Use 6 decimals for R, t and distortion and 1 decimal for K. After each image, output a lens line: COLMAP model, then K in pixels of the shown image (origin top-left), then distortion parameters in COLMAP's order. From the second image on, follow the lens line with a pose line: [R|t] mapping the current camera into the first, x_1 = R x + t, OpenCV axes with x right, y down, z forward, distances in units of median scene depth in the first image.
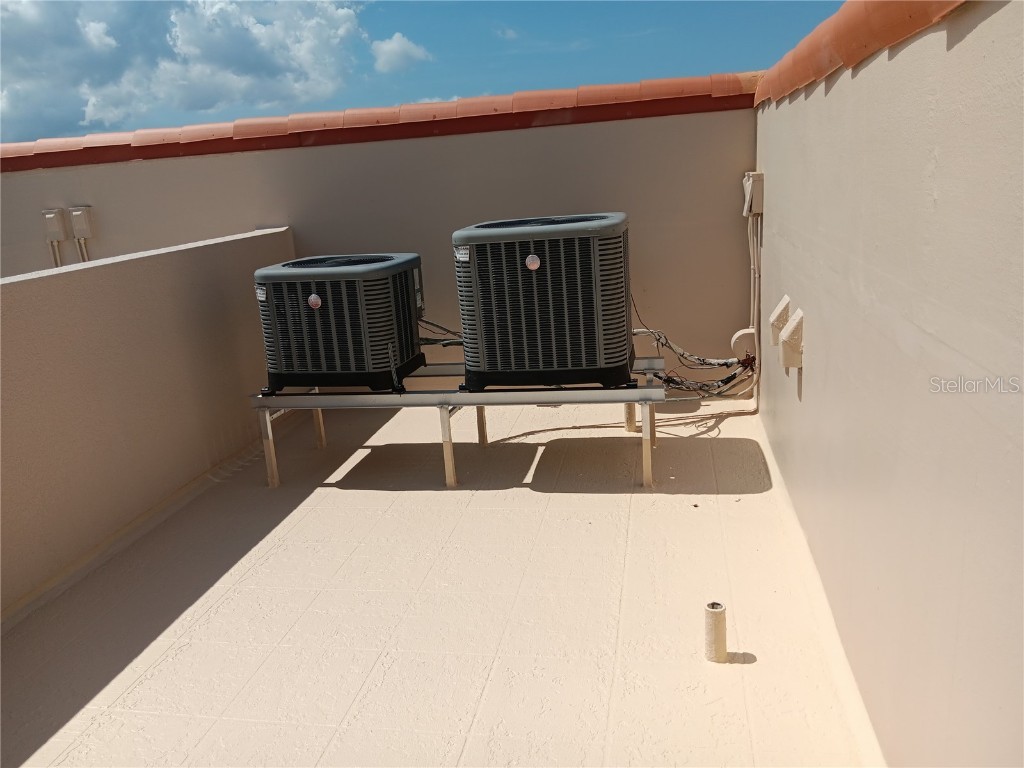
lens RADIAL K [[793.0, 0, 512.0], [0, 793.0, 384.0], [0, 0, 1]] dist [-0.000539, -0.000958]
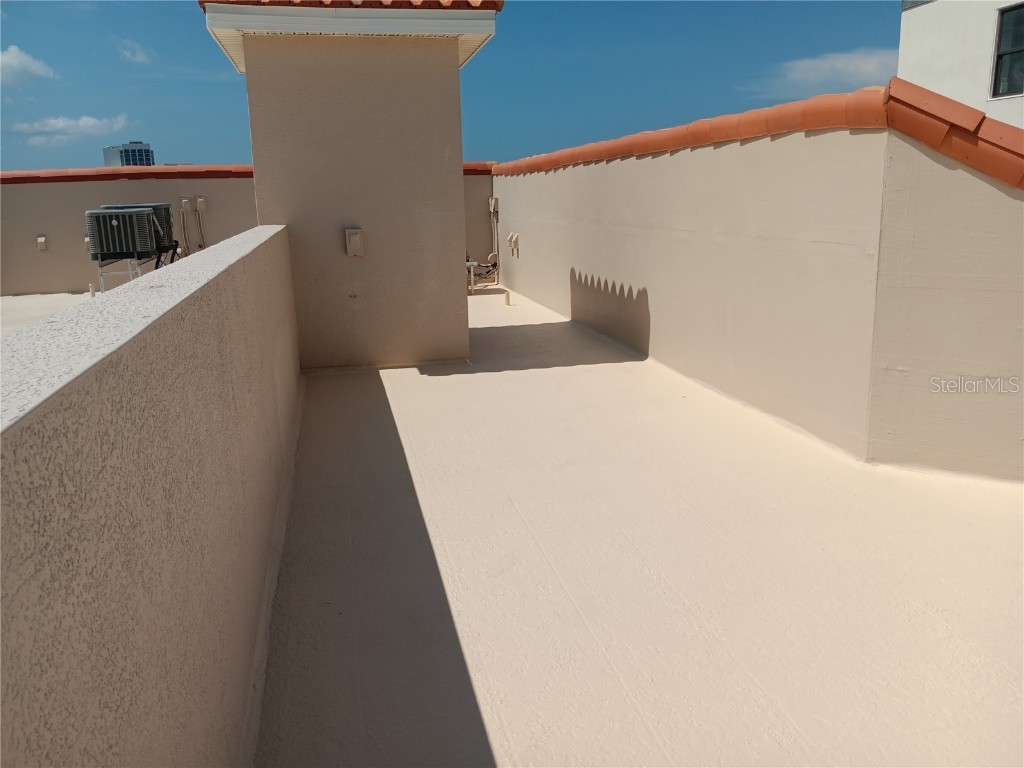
lens RADIAL K [[793.0, 0, 512.0], [0, 793.0, 384.0], [0, 0, 1]] dist [-0.000539, -0.000958]
pose [[0.919118, -0.035537, 0.392377, -0.750279], [0.056005, 0.997595, -0.040837, 0.504306], [-0.389982, 0.059509, 0.918897, -1.548842]]
